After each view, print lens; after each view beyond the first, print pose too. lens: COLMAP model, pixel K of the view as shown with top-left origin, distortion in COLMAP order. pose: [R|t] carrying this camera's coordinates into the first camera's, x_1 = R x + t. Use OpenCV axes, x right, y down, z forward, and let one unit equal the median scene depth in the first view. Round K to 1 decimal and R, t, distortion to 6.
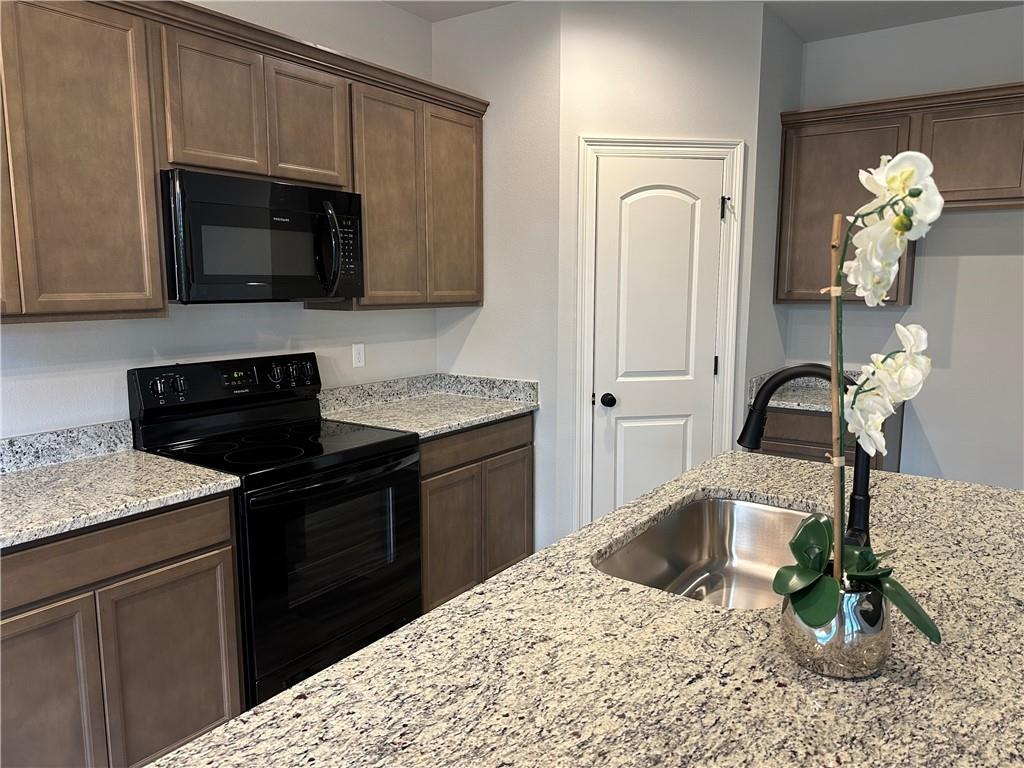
lens RADIAL K [[722.8, 0, 512.2], [0, 722.8, 376.9], [0, 0, 1]] dist [0.058307, -0.074779]
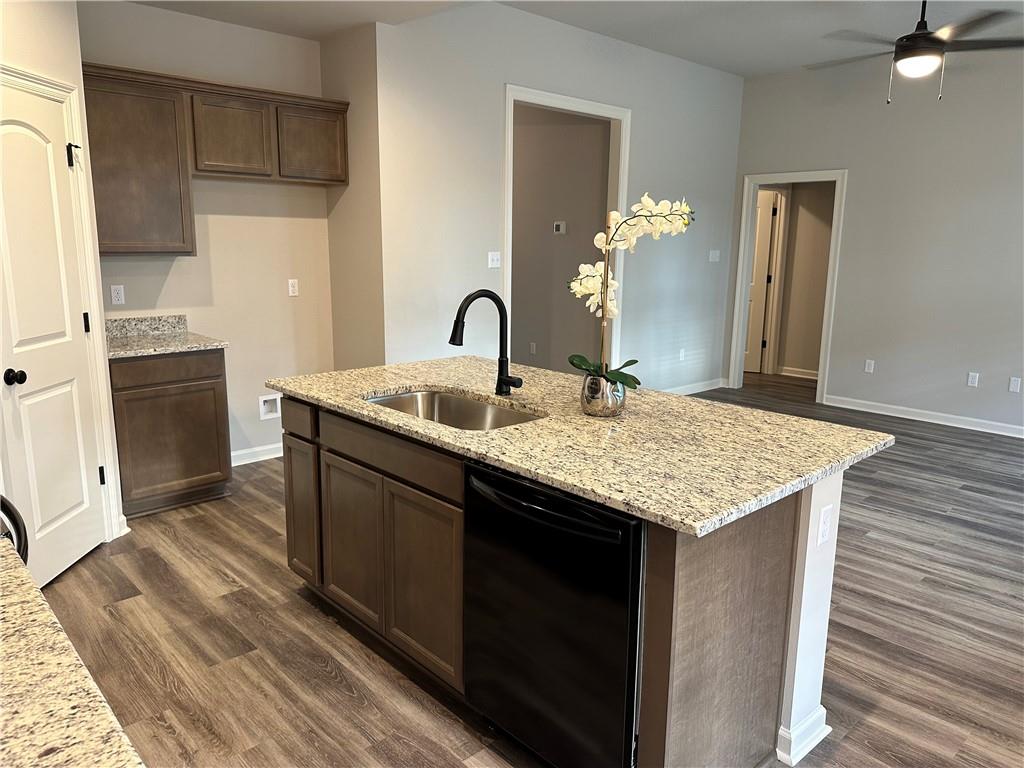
lens RADIAL K [[722.8, 0, 517.8], [0, 722.8, 384.8], [0, 0, 1]] dist [0.058307, -0.074779]
pose [[0.188198, -0.189360, 0.963703, -0.660447], [0.115729, 0.978677, 0.169701, -0.039498], [-0.975289, 0.079591, 0.206100, 0.301837]]
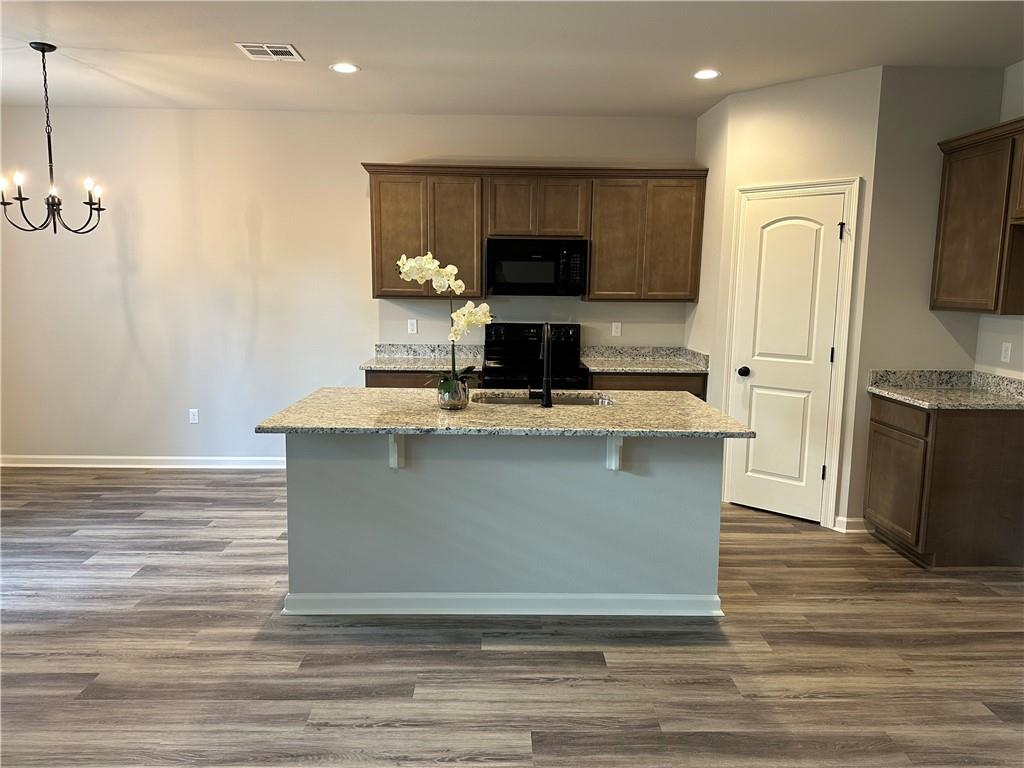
lens RADIAL K [[722.8, 0, 506.5], [0, 722.8, 380.6], [0, 0, 1]] dist [0.058307, -0.074779]
pose [[0.589221, 0.116515, -0.799526, 1.155053], [-0.117721, 0.991368, 0.057716, 0.026230], [0.799350, 0.060114, 0.597851, -0.254063]]
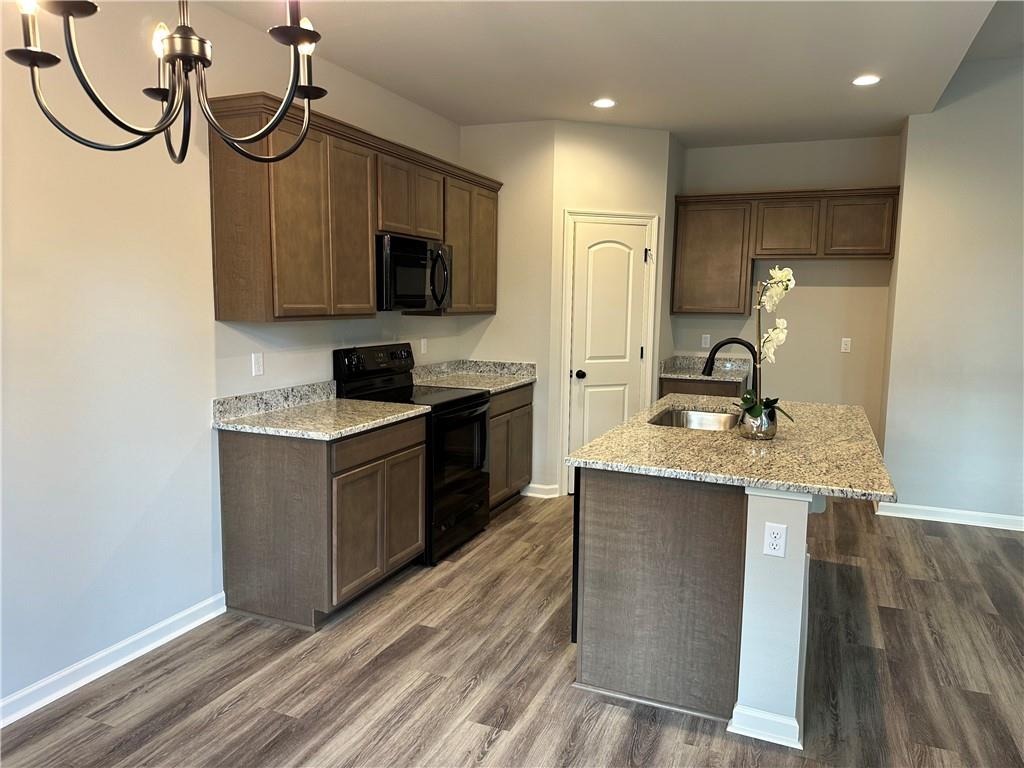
lens RADIAL K [[722.8, 0, 506.5], [0, 722.8, 379.0], [0, 0, 1]] dist [0.058307, -0.074779]
pose [[0.976026, -0.010387, 0.217407, -0.428470], [0.013721, 0.999810, -0.013830, 0.072041], [-0.217222, 0.016482, 0.975983, -0.590763]]
